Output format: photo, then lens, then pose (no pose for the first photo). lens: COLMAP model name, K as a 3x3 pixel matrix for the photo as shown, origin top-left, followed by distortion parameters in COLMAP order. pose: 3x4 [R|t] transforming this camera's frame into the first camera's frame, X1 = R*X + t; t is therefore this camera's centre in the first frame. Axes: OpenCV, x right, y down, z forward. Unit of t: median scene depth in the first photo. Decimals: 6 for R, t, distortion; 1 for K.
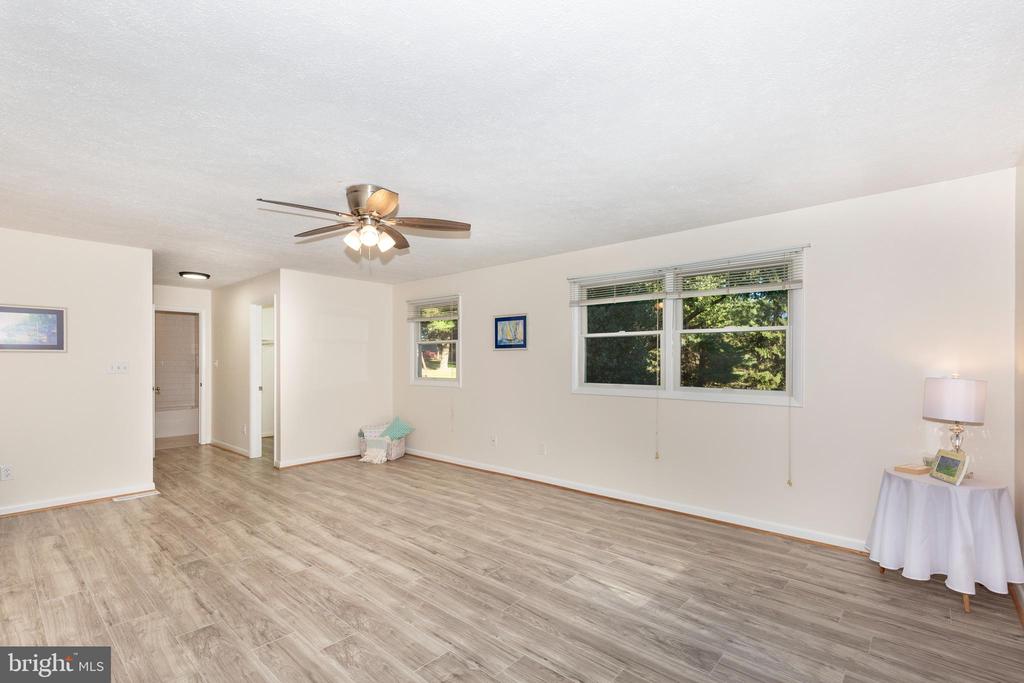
lens RADIAL K [[463.0, 0, 516.3], [0, 463.0, 356.7], [0, 0, 1]] dist [0.013570, -0.000035]
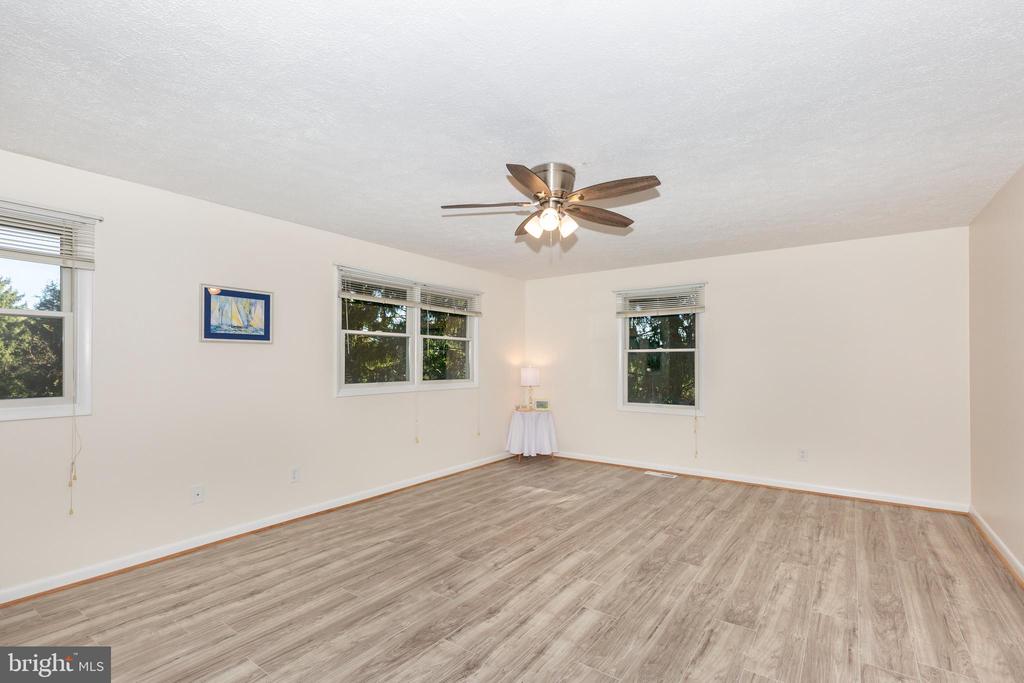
lens RADIAL K [[463.0, 0, 516.3], [0, 463.0, 356.7], [0, 0, 1]] dist [0.013570, -0.000035]
pose [[-0.095956, 0.011458, 0.995320, -1.038780], [-0.012057, 0.999847, -0.012673, 0.013416], [-0.995313, -0.013217, -0.095803, 0.996760]]
